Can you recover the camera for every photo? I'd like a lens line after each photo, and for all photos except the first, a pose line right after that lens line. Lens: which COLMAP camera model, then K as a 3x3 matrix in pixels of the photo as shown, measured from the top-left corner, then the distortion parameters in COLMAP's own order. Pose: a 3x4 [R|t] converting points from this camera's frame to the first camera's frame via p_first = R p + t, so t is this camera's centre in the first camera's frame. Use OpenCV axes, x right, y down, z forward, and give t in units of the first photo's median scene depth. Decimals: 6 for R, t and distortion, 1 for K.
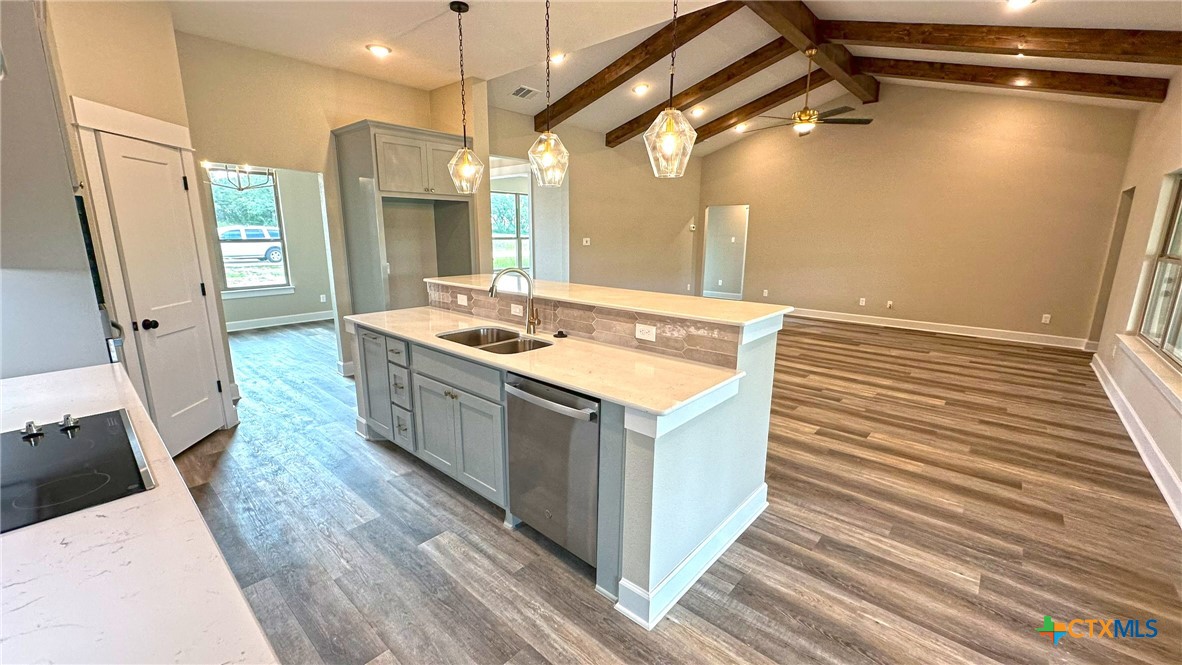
lens RADIAL K [[471.8, 0, 590.2], [0, 471.8, 331.8], [0, 0, 1]] dist [-0.001650, 0.000377]
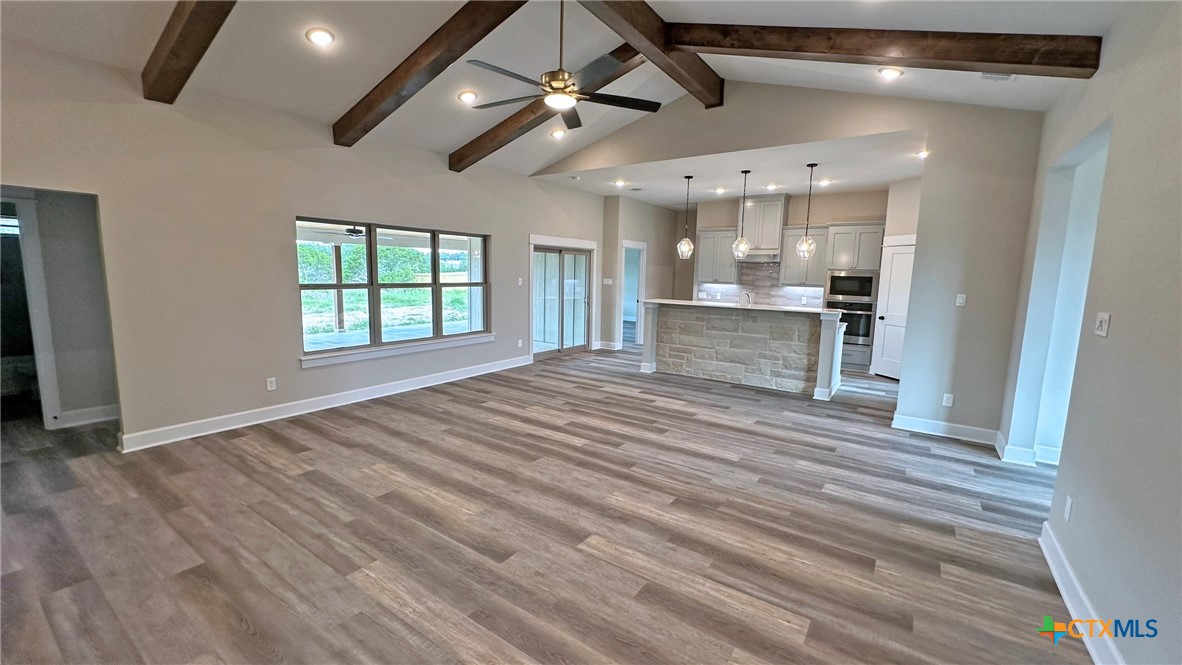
lens RADIAL K [[471.8, 0, 590.2], [0, 471.8, 331.8], [0, 0, 1]] dist [-0.001650, 0.000377]
pose [[-0.991890, -0.013830, -0.126342, 0.765153], [-0.055046, 0.942738, 0.328961, -0.563599], [0.114558, 0.333248, -0.935854, 2.615989]]
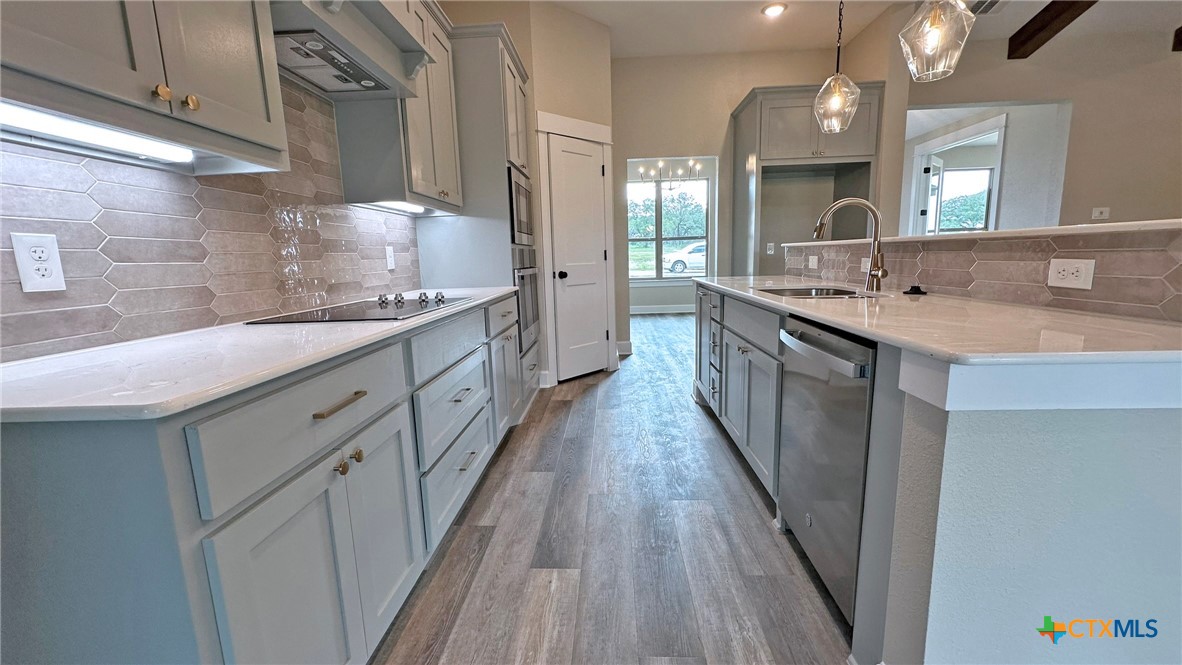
lens RADIAL K [[471.8, 0, 590.2], [0, 471.8, 331.8], [0, 0, 1]] dist [-0.001650, 0.000377]
pose [[0.630829, 0.099300, -0.769542, 0.131017], [-0.128500, 0.991452, 0.022597, 0.084625], [0.765208, 0.084631, 0.638197, 0.177493]]
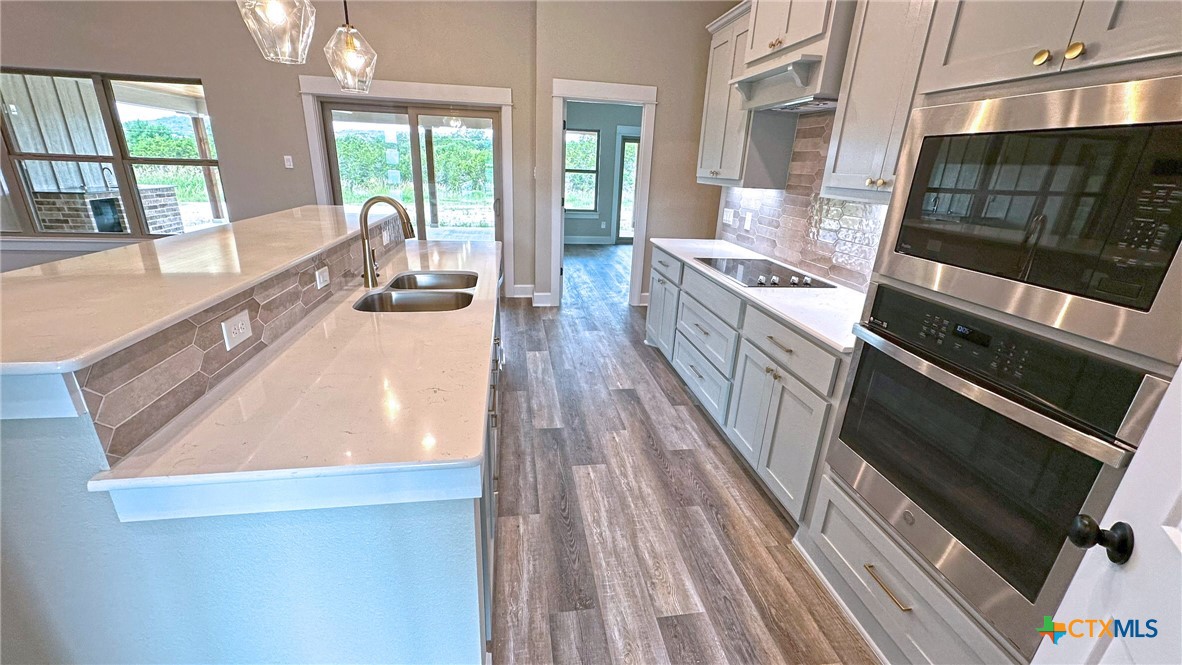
lens RADIAL K [[471.8, 0, 590.2], [0, 471.8, 331.8], [0, 0, 1]] dist [-0.001650, 0.000377]
pose [[-0.774716, -0.248316, 0.581509, -0.679701], [0.085933, 0.869780, 0.485899, -0.214947], [-0.626442, 0.426405, -0.652494, 1.053508]]
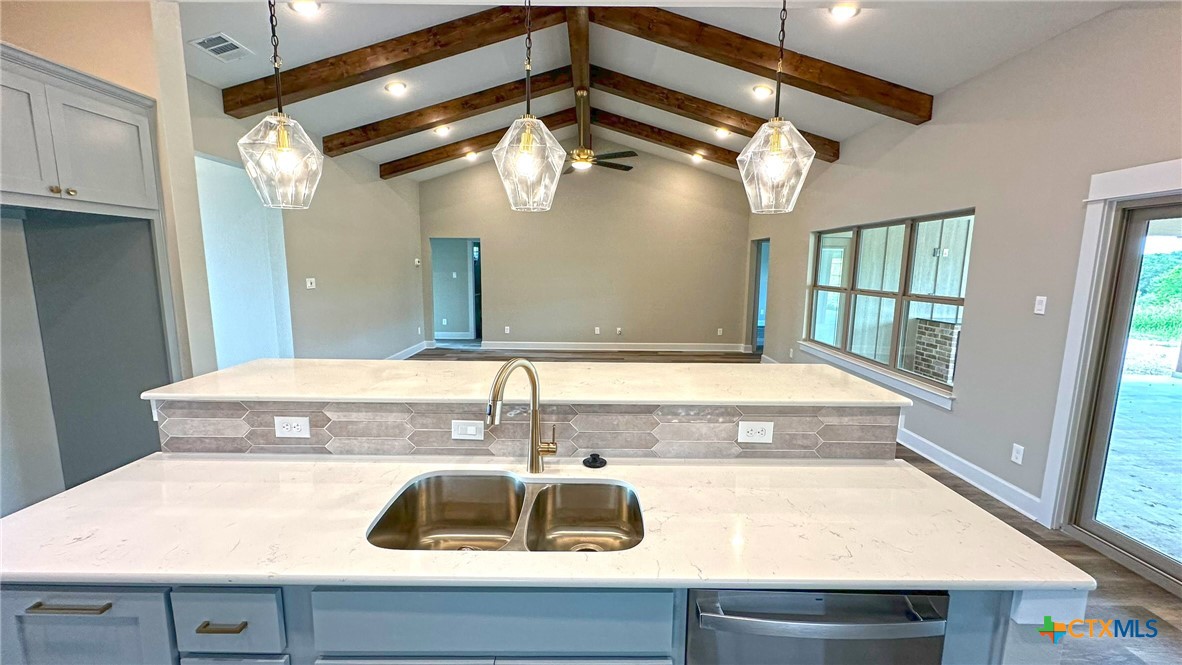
lens RADIAL K [[471.8, 0, 590.2], [0, 471.8, 331.8], [0, 0, 1]] dist [-0.001650, 0.000377]
pose [[0.747870, -0.094243, 0.657122, -0.345629], [0.134410, 0.990866, -0.010864, -0.116206], [-0.650096, 0.096449, 0.753706, 0.428263]]
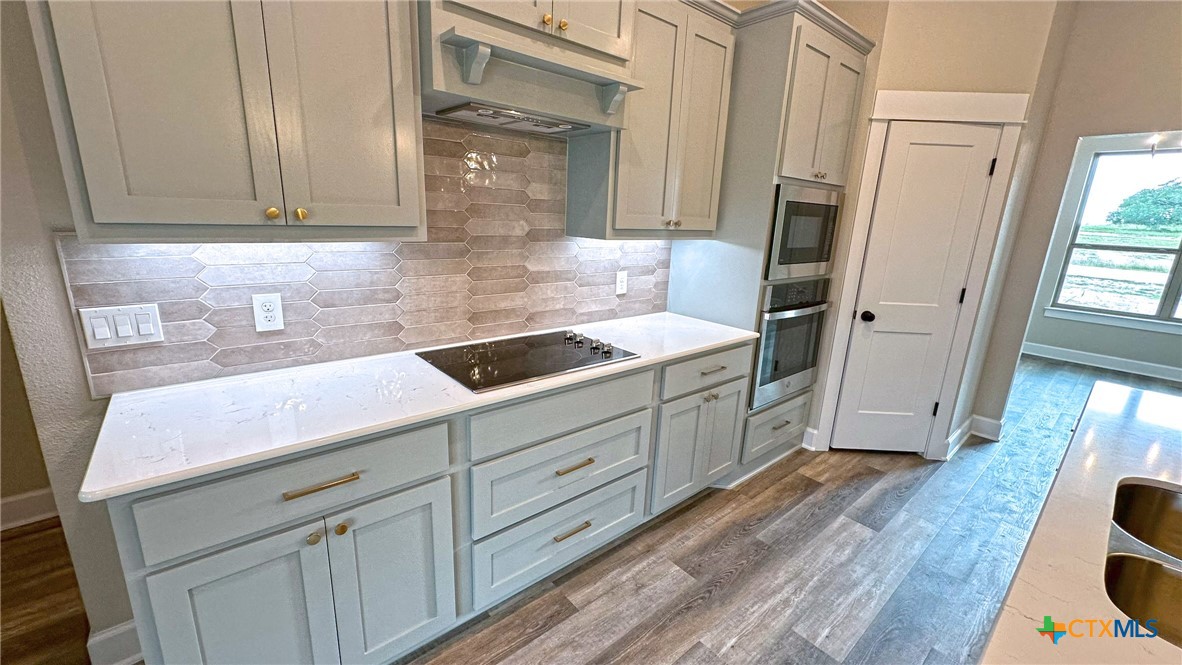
lens RADIAL K [[471.8, 0, 590.2], [0, 471.8, 331.8], [0, 0, 1]] dist [-0.001650, 0.000377]
pose [[-0.138496, 0.230289, -0.963216, 0.082816], [-0.248143, 0.933496, 0.258862, -0.078659], [0.958772, 0.274867, -0.072141, 0.424905]]
